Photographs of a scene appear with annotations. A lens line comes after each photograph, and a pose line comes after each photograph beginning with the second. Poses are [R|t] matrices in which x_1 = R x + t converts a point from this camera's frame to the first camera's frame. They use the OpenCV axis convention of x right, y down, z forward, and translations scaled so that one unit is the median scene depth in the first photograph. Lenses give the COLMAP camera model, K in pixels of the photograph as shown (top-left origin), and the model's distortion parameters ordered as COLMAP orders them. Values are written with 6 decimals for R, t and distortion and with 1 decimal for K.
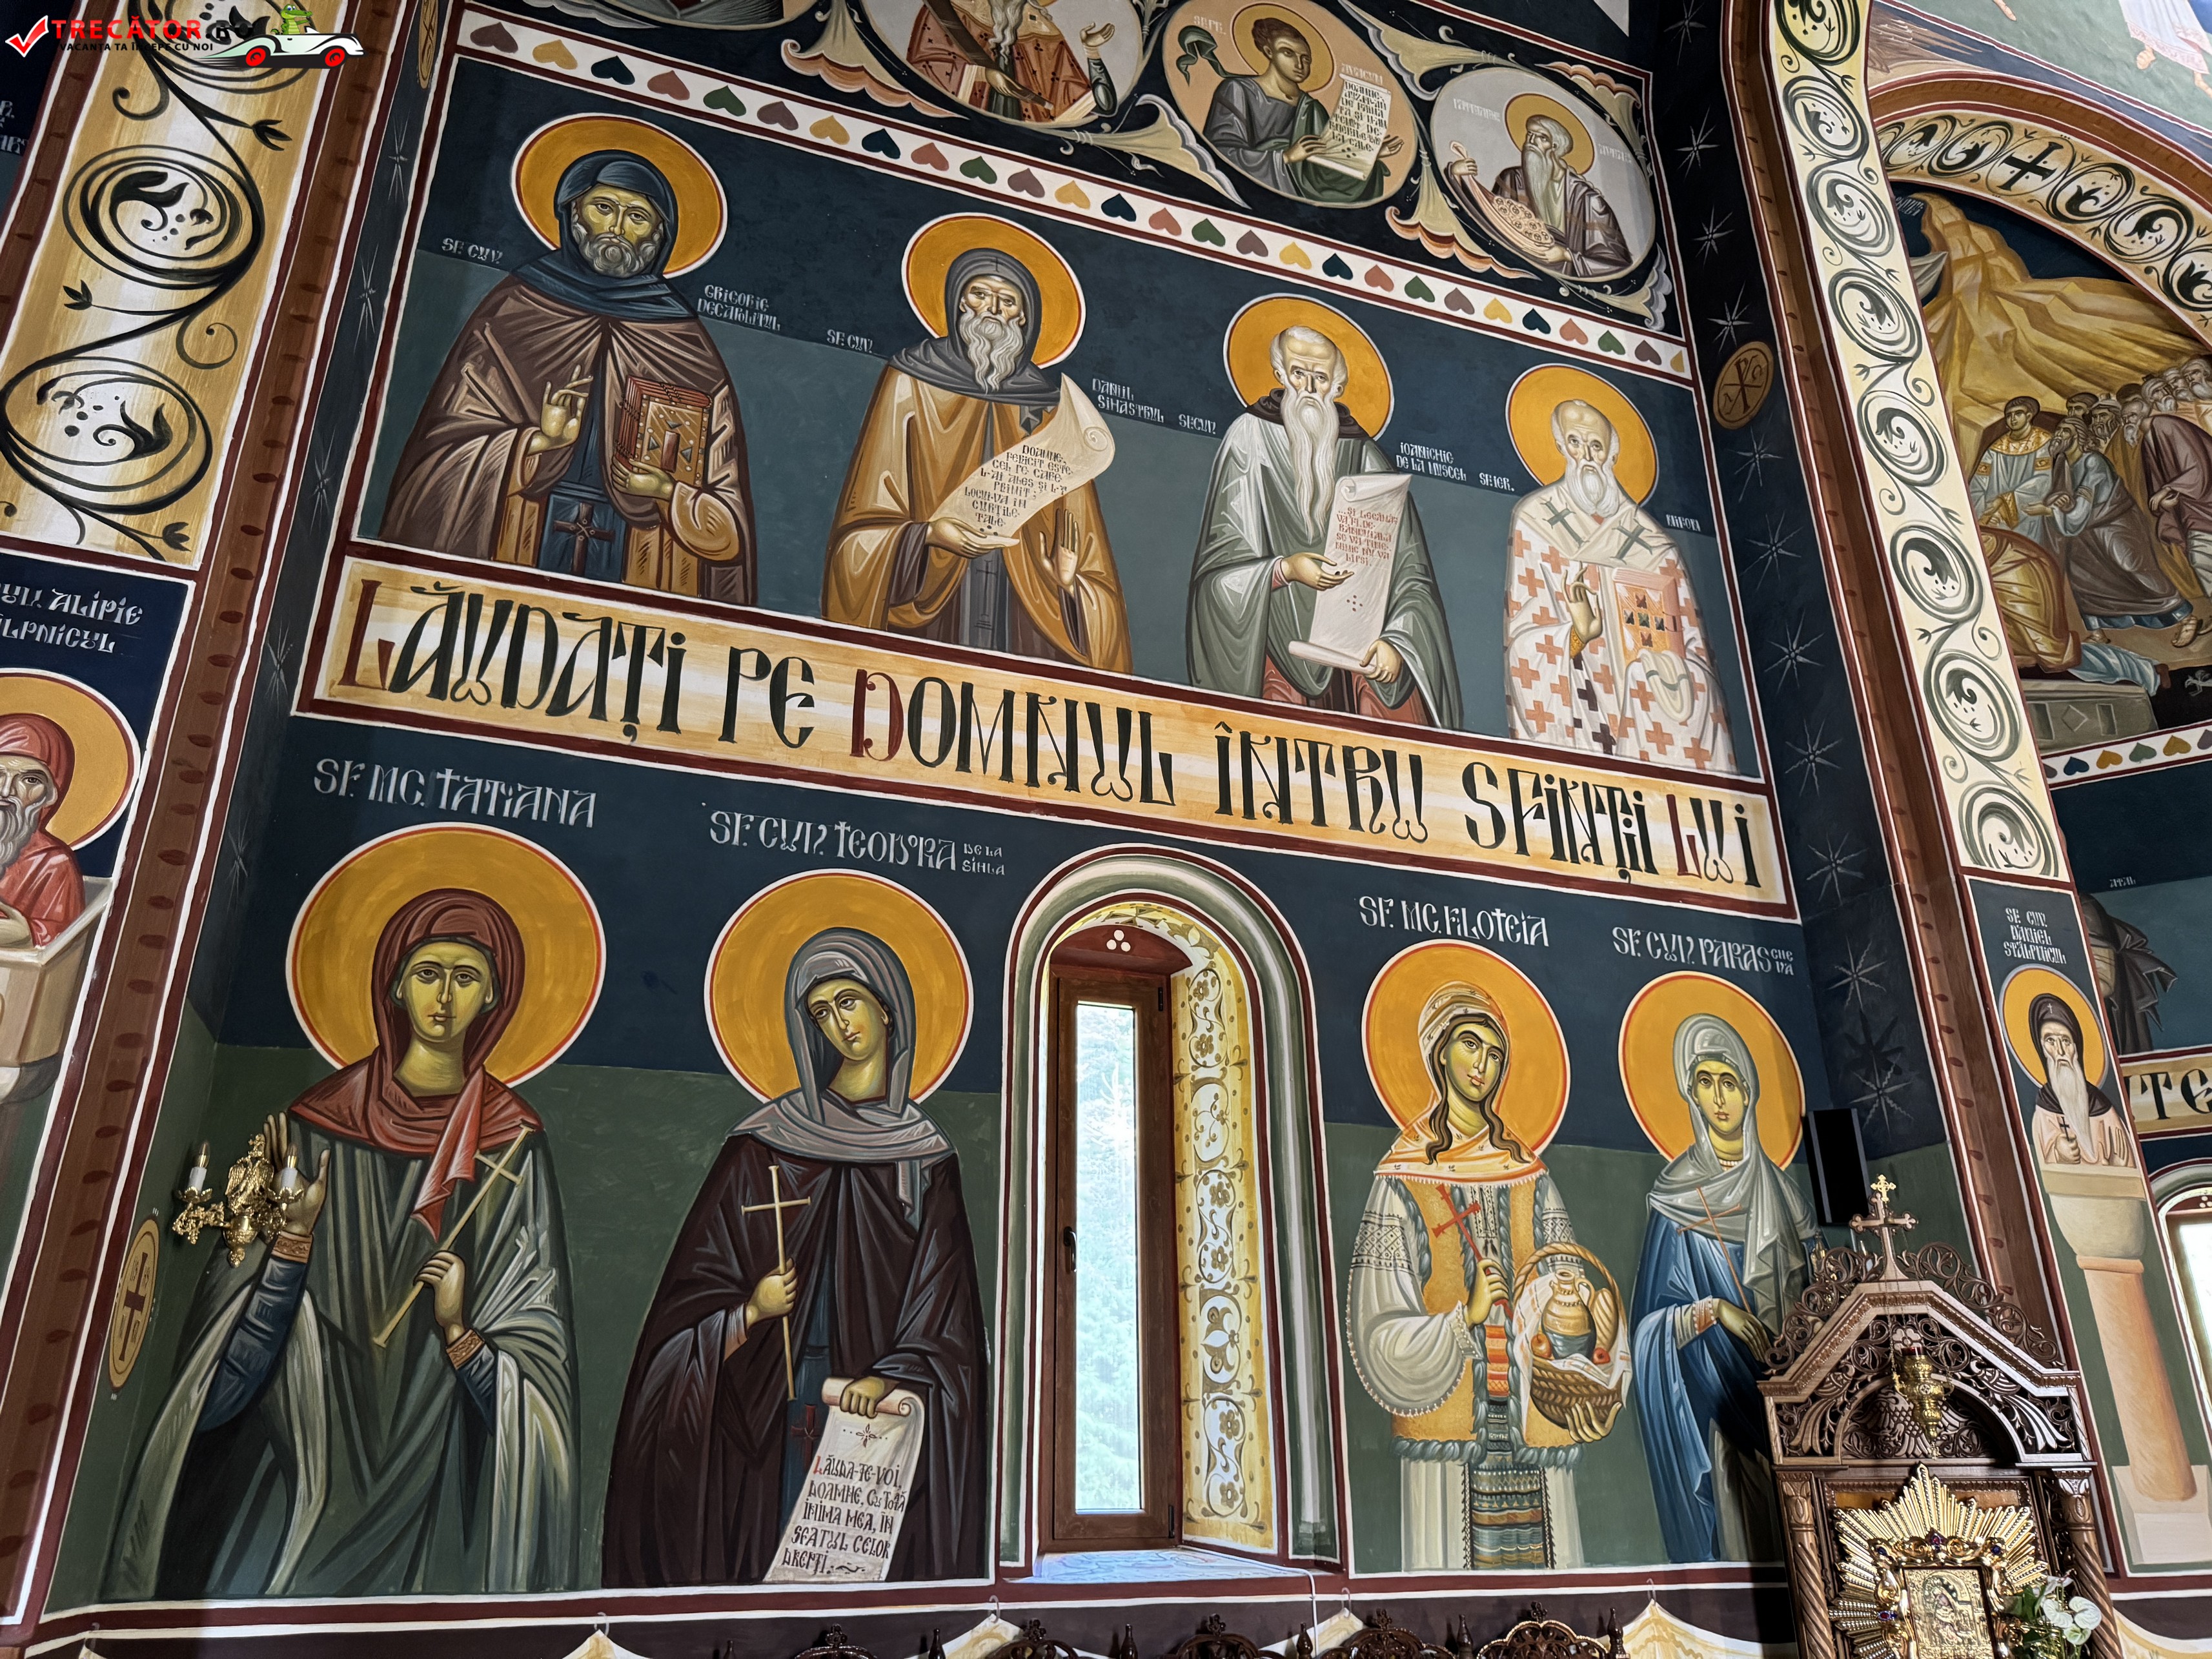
lens RADIAL K [[1576.0, 0, 1126.0], [0, 1576.0, 840.5], [0, 0, 1]] dist [0.006241, -0.007465]
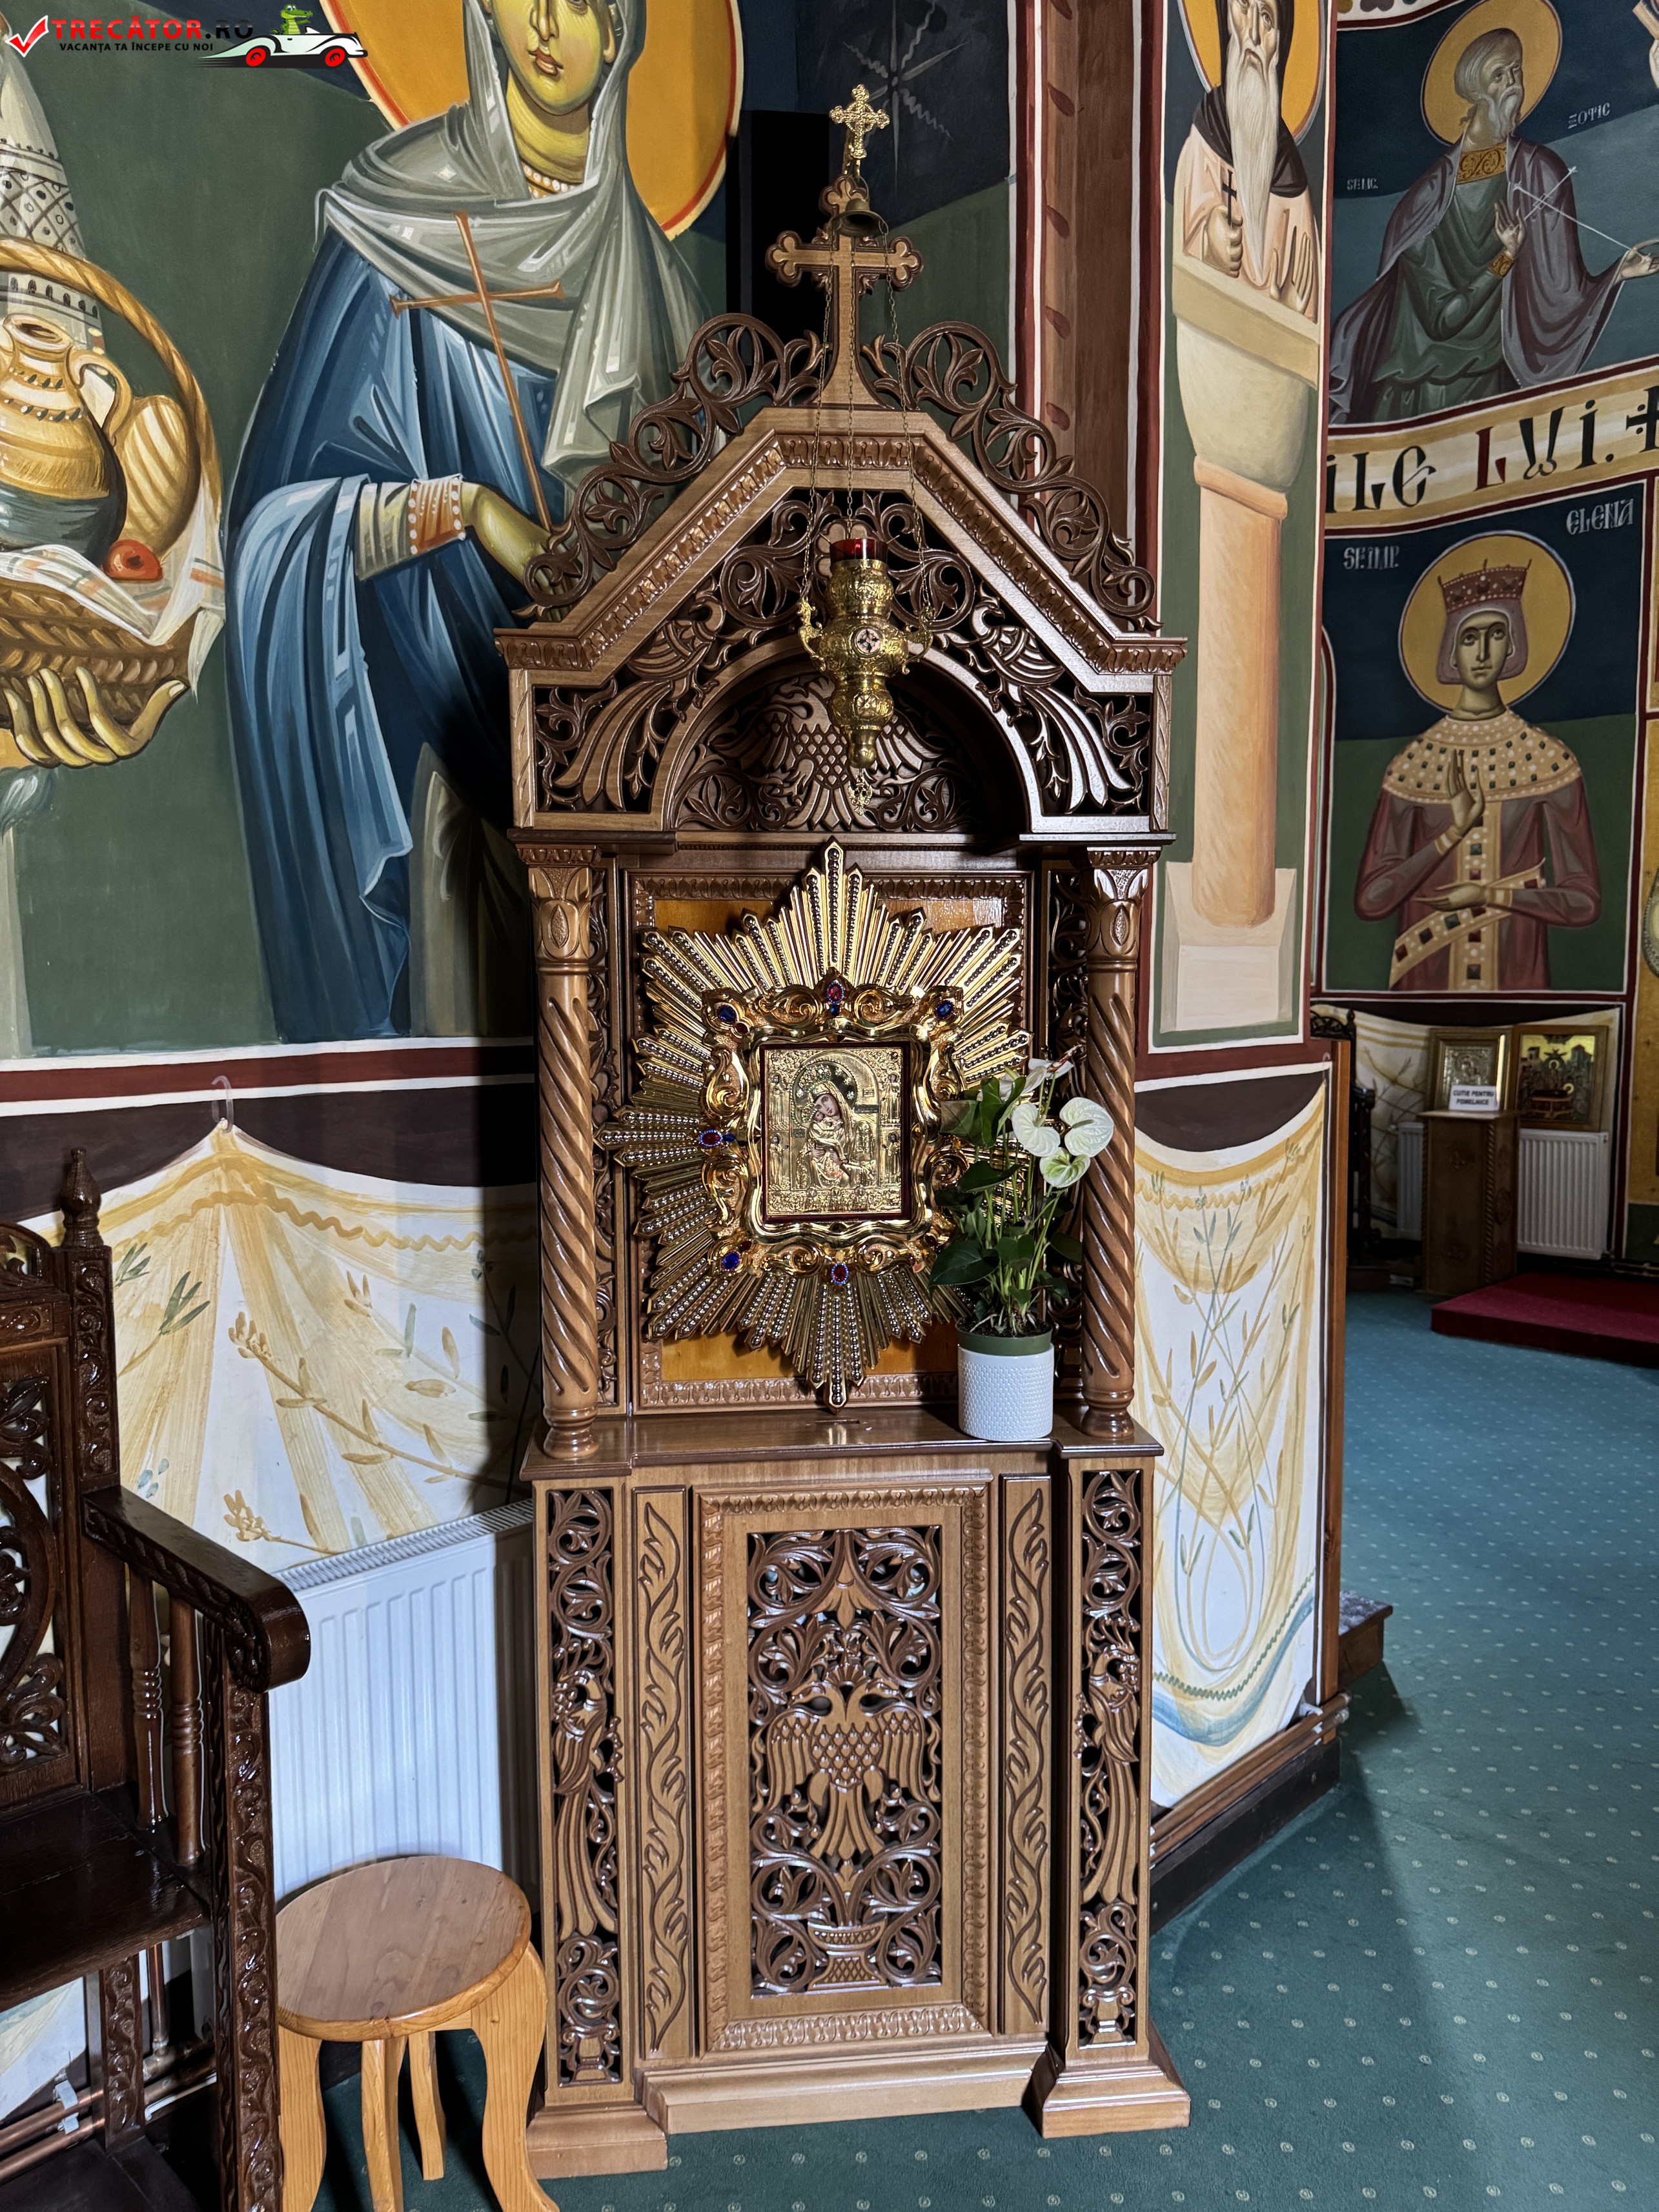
lens RADIAL K [[1574.7, 0, 831.8], [0, 1574.7, 1160.5], [0, 0, 1]] dist [0.049665, -0.078309]
pose [[0.913403, -0.046175, 0.404429, 0.287322], [-0.159049, 0.874079, 0.459008, 0.243808], [-0.374698, -0.483583, 0.791043, 0.542116]]
